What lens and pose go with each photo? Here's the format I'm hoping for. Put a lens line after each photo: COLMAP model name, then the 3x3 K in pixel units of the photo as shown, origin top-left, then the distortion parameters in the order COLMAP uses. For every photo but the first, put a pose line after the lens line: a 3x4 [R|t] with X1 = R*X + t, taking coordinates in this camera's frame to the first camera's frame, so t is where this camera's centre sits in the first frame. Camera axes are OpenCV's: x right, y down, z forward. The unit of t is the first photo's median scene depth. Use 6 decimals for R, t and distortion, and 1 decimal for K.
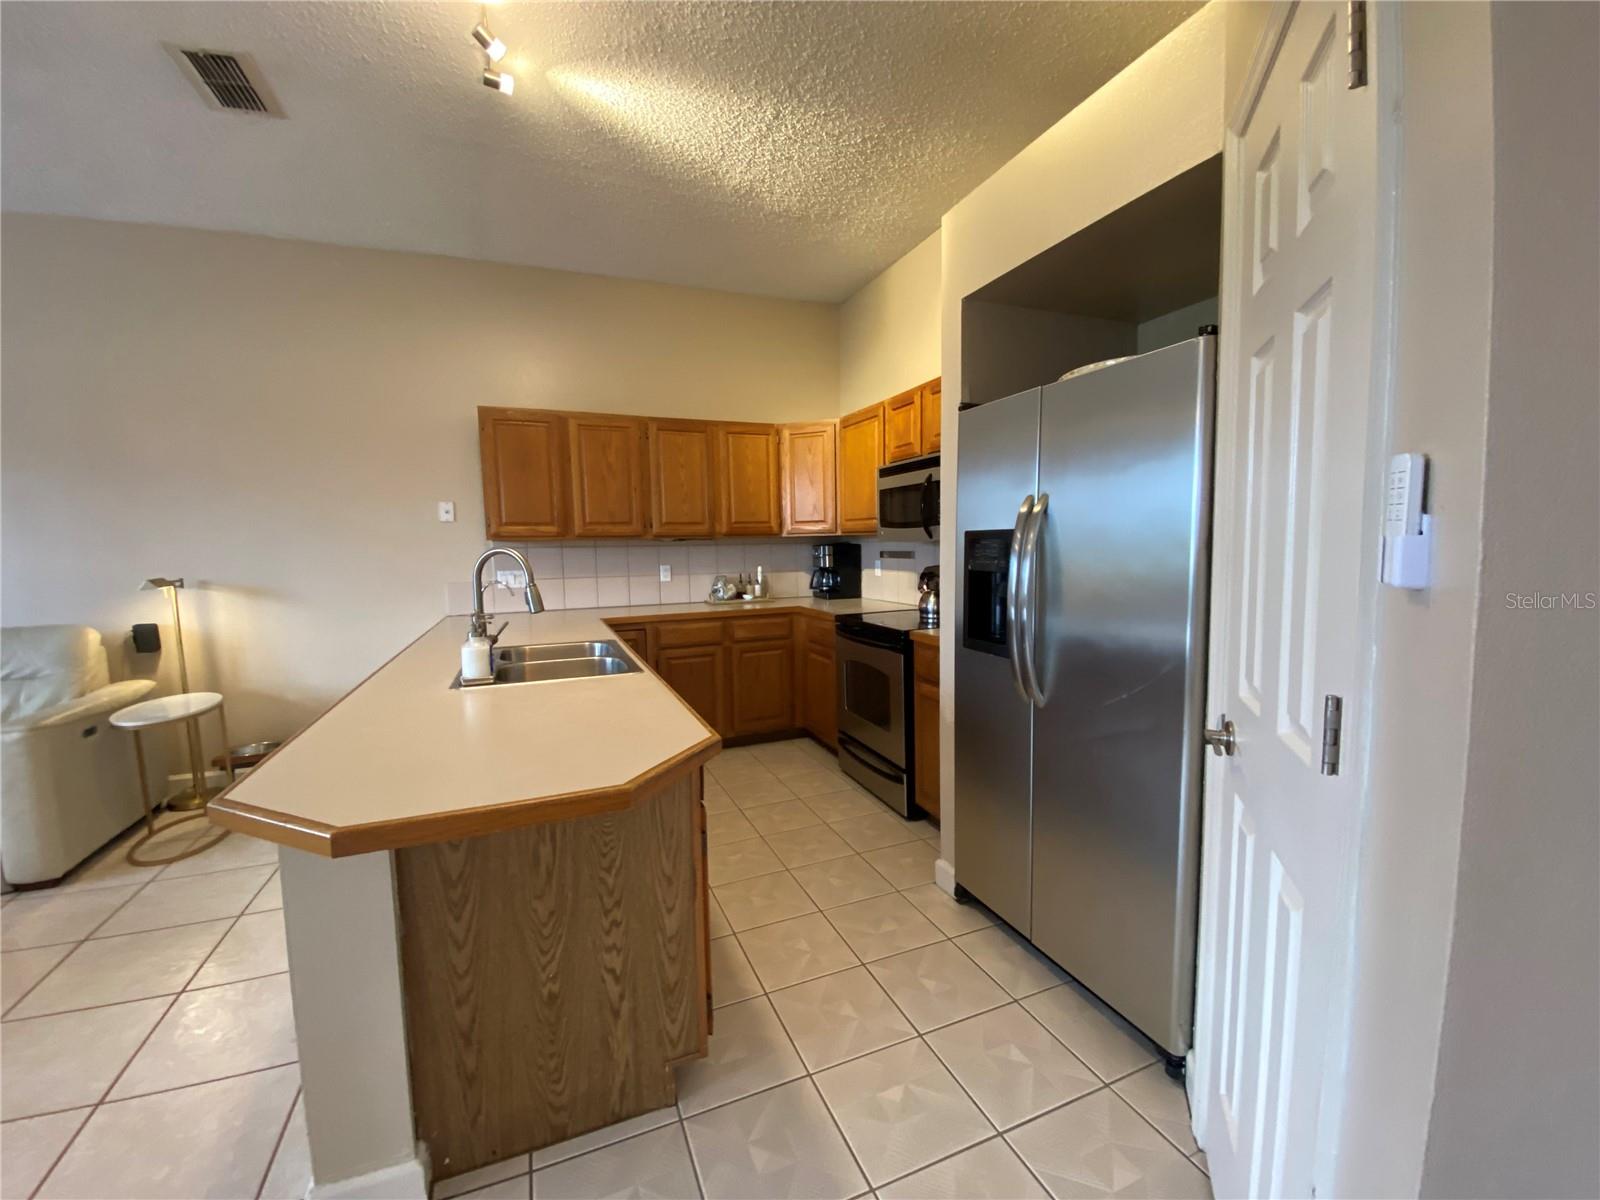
lens RADIAL K [[646.3, 0, 798.3], [0, 646.3, 602.0], [0, 0, 1]] dist [-0.003979, -0.000125]
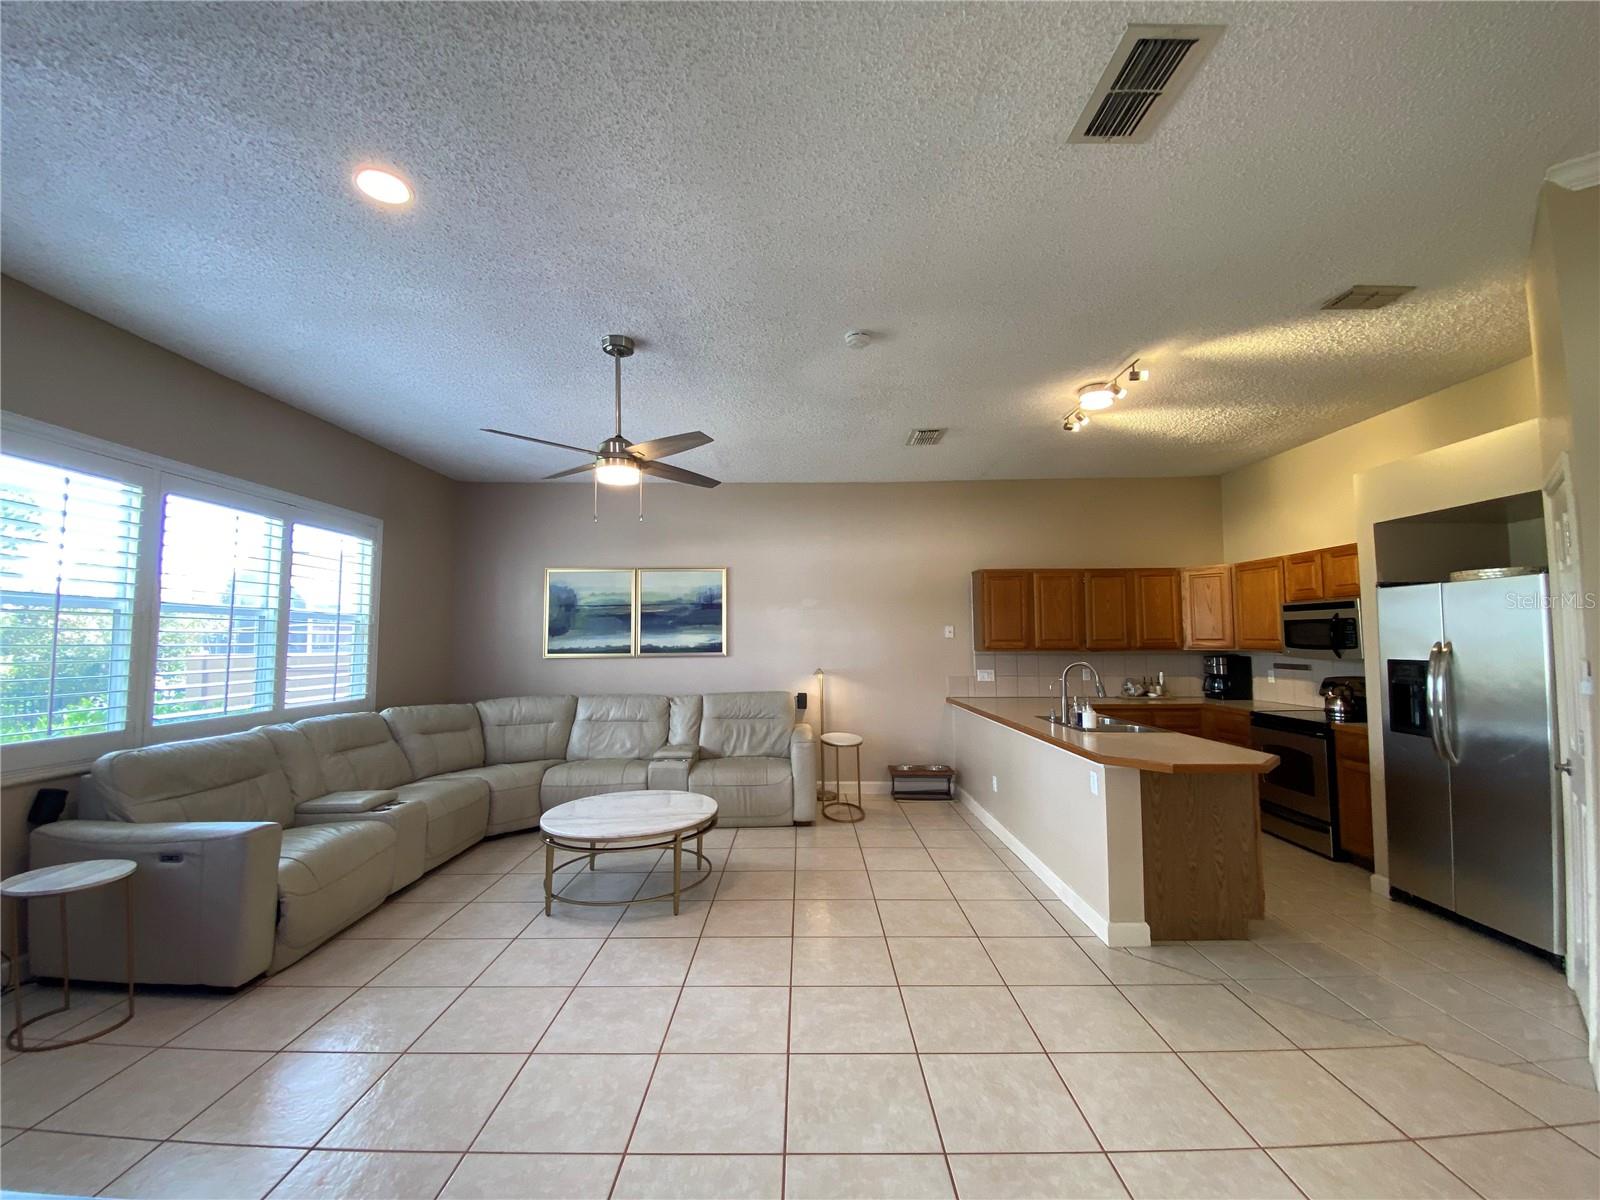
lens RADIAL K [[646.3, 0, 800.0], [0, 646.3, 601.9], [0, 0, 1]] dist [-0.003979, -0.000125]
pose [[0.921731, -0.008758, -0.387732, -0.290526], [-0.047818, 0.989550, -0.136028, 0.023265], [0.384872, 0.143922, 0.911680, -0.654494]]
